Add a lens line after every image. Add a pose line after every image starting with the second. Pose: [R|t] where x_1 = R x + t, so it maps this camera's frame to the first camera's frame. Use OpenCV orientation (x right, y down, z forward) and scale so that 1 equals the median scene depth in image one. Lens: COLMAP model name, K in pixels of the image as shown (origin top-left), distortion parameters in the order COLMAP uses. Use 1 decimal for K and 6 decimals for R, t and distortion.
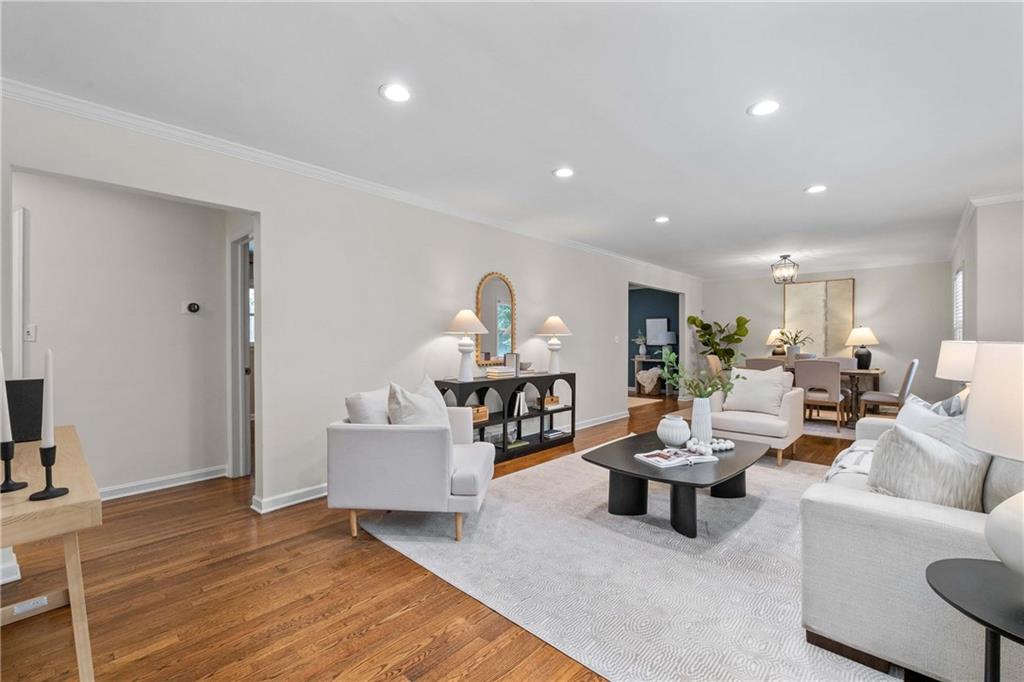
lens RADIAL K [[439.2, 0, 507.8], [0, 439.2, 341.9], [0, 0, 1]] dist [-0.002313, -0.000360]
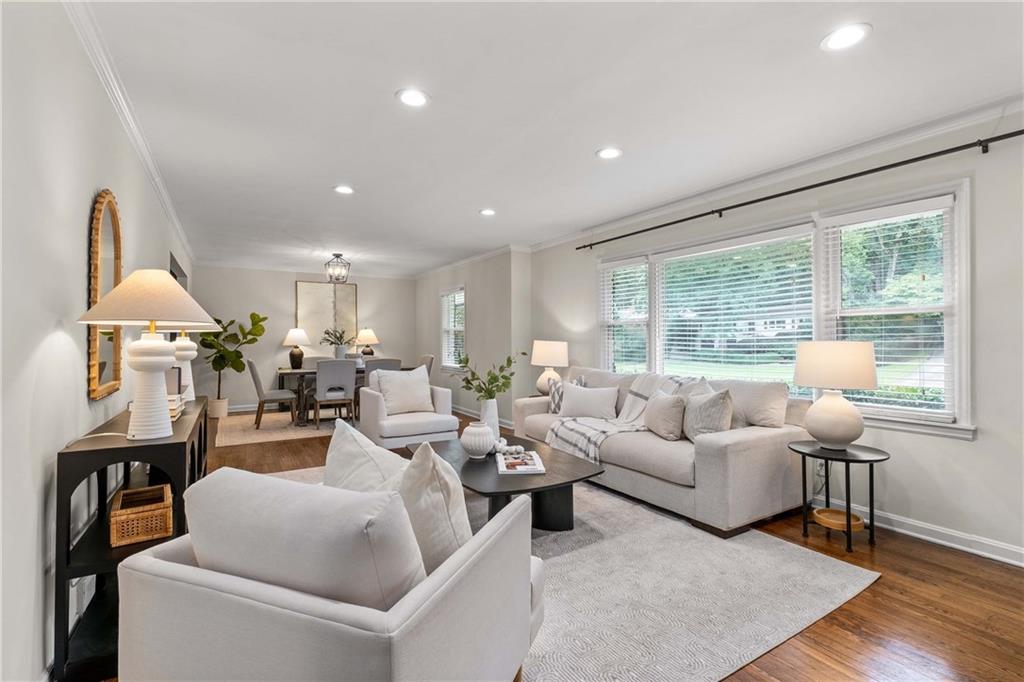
lens RADIAL K [[468.7, 0, 533.3], [0, 468.7, 333.9], [0, 0, 1]] dist [-0.000807, -0.000252]
pose [[0.251615, 0.010579, 0.967769, -0.238908], [0.008682, 0.999875, -0.013187, -0.000789], [-0.967788, 0.011721, 0.251492, 0.281318]]
